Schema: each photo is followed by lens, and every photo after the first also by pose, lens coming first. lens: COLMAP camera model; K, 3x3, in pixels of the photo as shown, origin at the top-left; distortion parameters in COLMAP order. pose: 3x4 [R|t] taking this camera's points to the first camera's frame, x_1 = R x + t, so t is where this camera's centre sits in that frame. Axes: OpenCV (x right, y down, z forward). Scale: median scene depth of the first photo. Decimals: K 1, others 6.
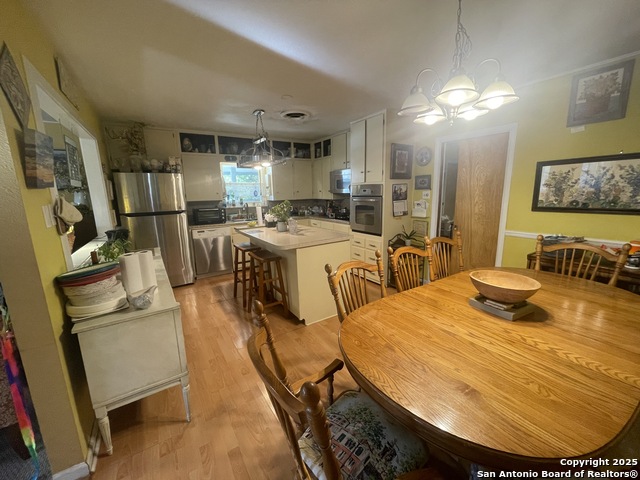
lens RADIAL K [[258.8, 0, 316.7], [0, 258.8, 237.7], [0, 0, 1]] dist [0.000224, 0.000536]
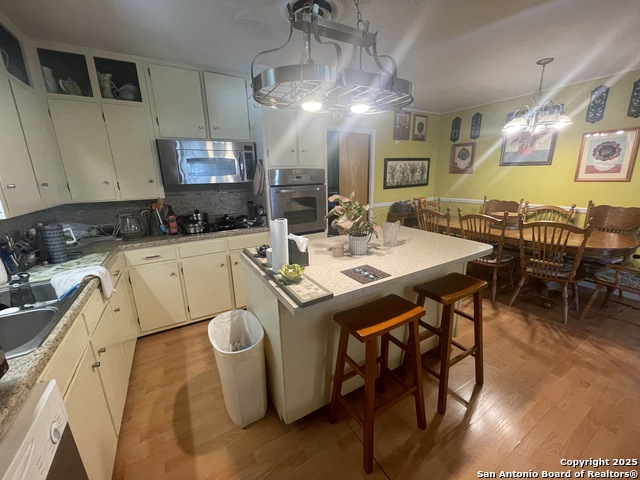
lens RADIAL K [[258.8, 0, 318.8], [0, 258.8, 239.8], [0, 0, 1]] dist [0.000224, 0.000536]
pose [[0.035626, -0.222404, 0.974303, -0.583421], [0.205092, 0.955799, 0.210681, -0.161796], [-0.978094, 0.192316, 0.079665, 0.958404]]
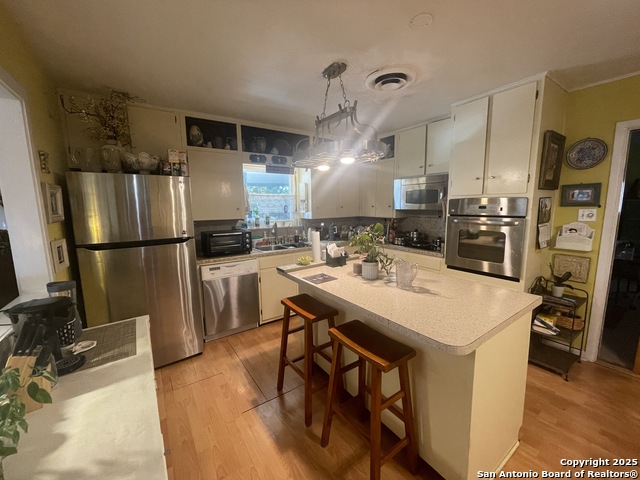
lens RADIAL K [[258.8, 0, 316.4], [0, 258.8, 239.3], [0, 0, 1]] dist [0.000224, 0.000536]
pose [[0.999517, 0.004522, 0.030759, -0.248316], [-0.003102, 0.998933, -0.046076, -0.076640], [-0.030934, 0.045959, 0.998464, 0.401974]]
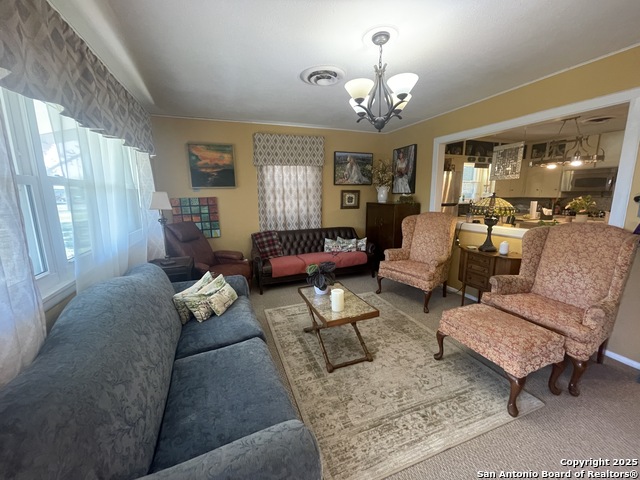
lens RADIAL K [[258.8, 0, 319.8], [0, 258.8, 238.6], [0, 0, 1]] dist [0.000224, 0.000536]
pose [[0.981337, 0.051493, -0.185275, -0.952790], [-0.052525, 0.998619, -0.000661, 0.094469], [0.184985, 0.010380, 0.982686, -0.288116]]
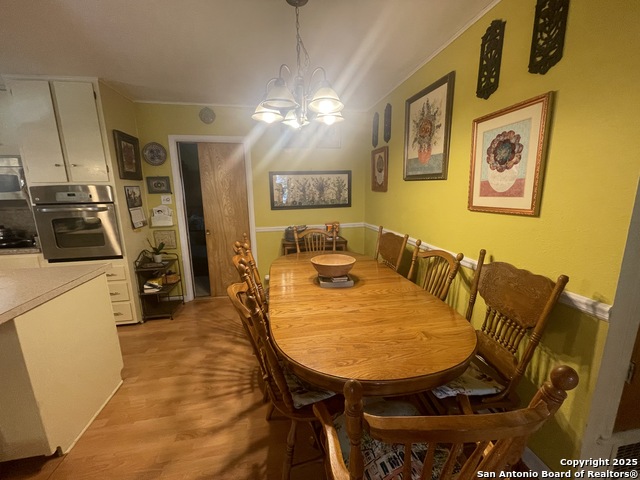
lens RADIAL K [[258.8, 0, 318.3], [0, 258.8, 239.5], [0, 0, 1]] dist [0.000224, 0.000536]
pose [[0.379447, -0.156731, 0.911842, -0.190182], [0.175411, 0.979859, 0.095428, -0.030094], [-0.908433, 0.123737, 0.399297, 0.217016]]
